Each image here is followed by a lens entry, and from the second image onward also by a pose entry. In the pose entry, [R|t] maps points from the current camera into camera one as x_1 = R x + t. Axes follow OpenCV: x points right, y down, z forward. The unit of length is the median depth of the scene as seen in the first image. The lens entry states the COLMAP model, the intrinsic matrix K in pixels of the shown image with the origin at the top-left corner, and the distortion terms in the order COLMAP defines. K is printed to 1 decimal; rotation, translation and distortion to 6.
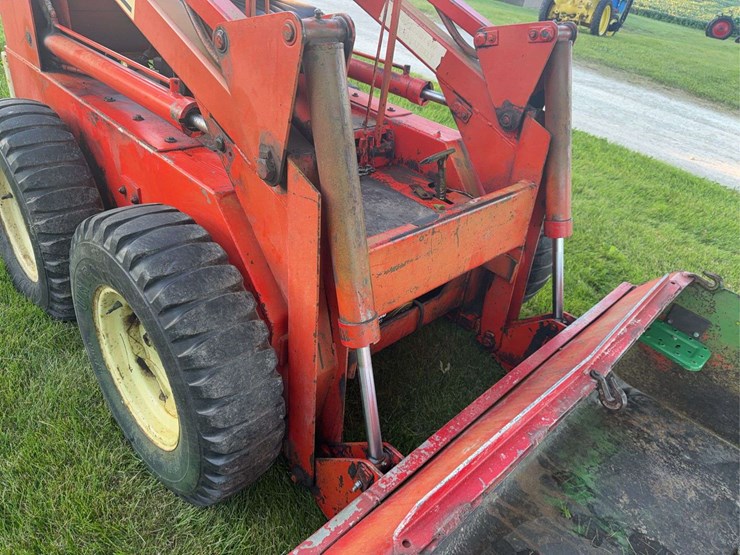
lens RADIAL K [[529.8, 0, 364.5], [0, 529.8, 288.0], [0, 0, 1]] dist [0.024675, -0.030296]
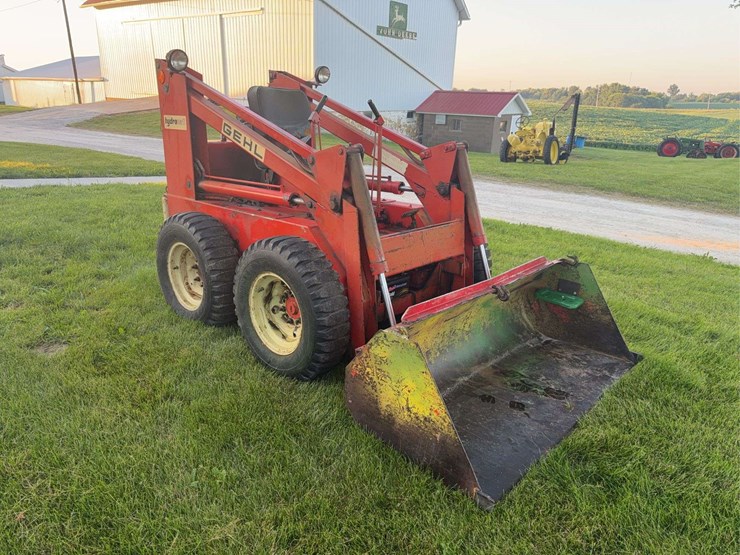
lens RADIAL K [[529.8, 0, 363.0], [0, 529.8, 280.2], [0, 0, 1]] dist [0.024675, -0.030296]
pose [[0.992505, -0.121751, -0.010472, -0.038046], [0.113884, 0.952630, -0.282004, 0.465106], [0.044310, 0.278698, 0.959356, -0.715631]]
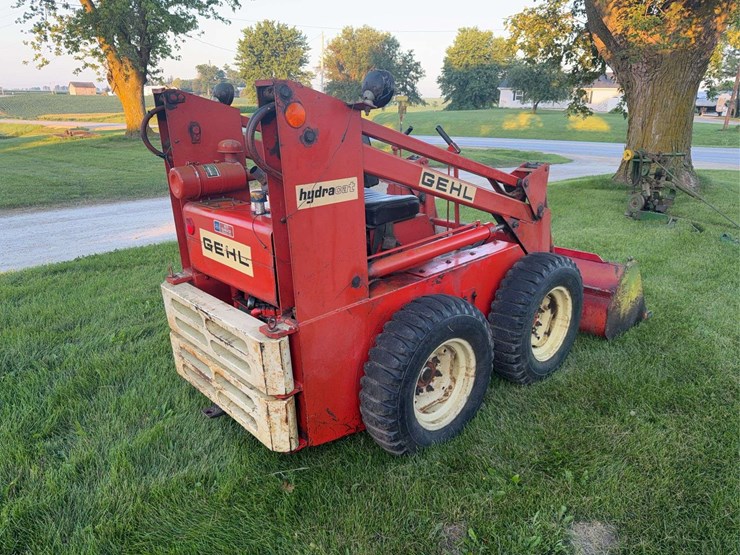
lens RADIAL K [[529.8, 0, 364.2], [0, 529.8, 276.1], [0, 0, 1]] dist [0.024675, -0.030296]
pose [[0.030664, -0.453323, 0.890819, -1.721605], [0.582847, 0.732138, 0.352510, -0.909569], [-0.812003, 0.508401, 0.286668, 0.639673]]
